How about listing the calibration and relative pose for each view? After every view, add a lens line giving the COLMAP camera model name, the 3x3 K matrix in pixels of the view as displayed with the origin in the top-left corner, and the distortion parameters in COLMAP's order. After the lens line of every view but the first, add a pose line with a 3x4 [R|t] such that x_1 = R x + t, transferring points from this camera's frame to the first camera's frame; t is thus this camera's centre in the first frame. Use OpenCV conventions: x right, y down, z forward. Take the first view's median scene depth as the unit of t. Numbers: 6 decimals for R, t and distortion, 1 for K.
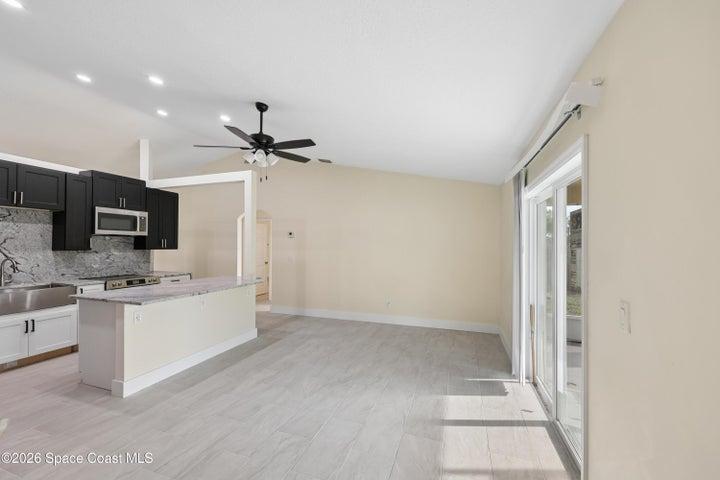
lens RADIAL K [[292.2, 0, 361.1], [0, 292.2, 244.6], [0, 0, 1]] dist [0.001032, 0.000011]
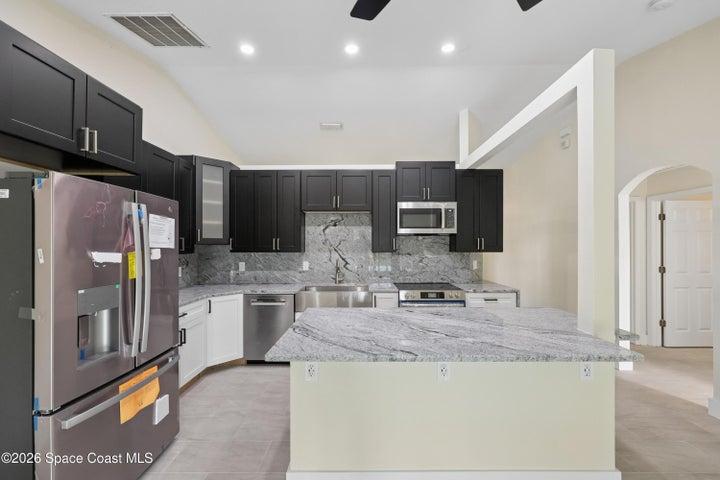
lens RADIAL K [[292.2, 0, 360.2], [0, 292.2, 243.1], [0, 0, 1]] dist [0.001032, 0.000011]
pose [[0.312275, -0.012323, -0.949912, -0.112192], [0.006722, 0.999919, -0.010762, 0.000547], [0.949968, -0.003025, 0.312332, 0.596041]]
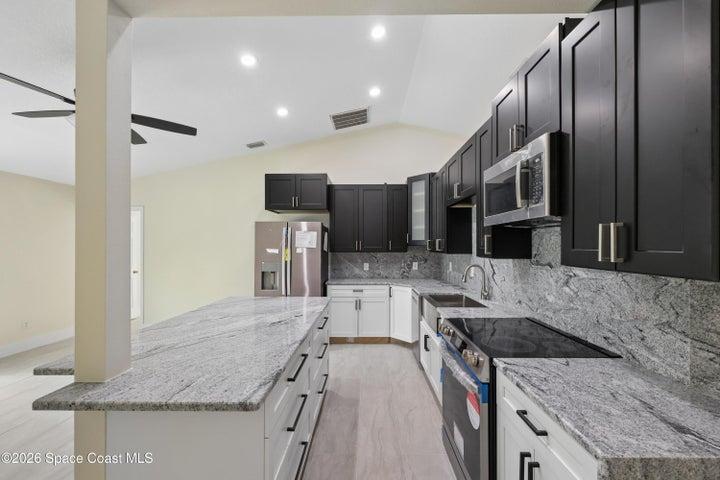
lens RADIAL K [[292.2, 0, 363.8], [0, 292.2, 244.3], [0, 0, 1]] dist [0.001032, 0.000011]
pose [[-0.950645, -0.005763, -0.310228, -0.531921], [-0.002584, 0.999940, -0.010657, 0.000270], [0.310271, -0.009329, -0.950602, 1.351513]]
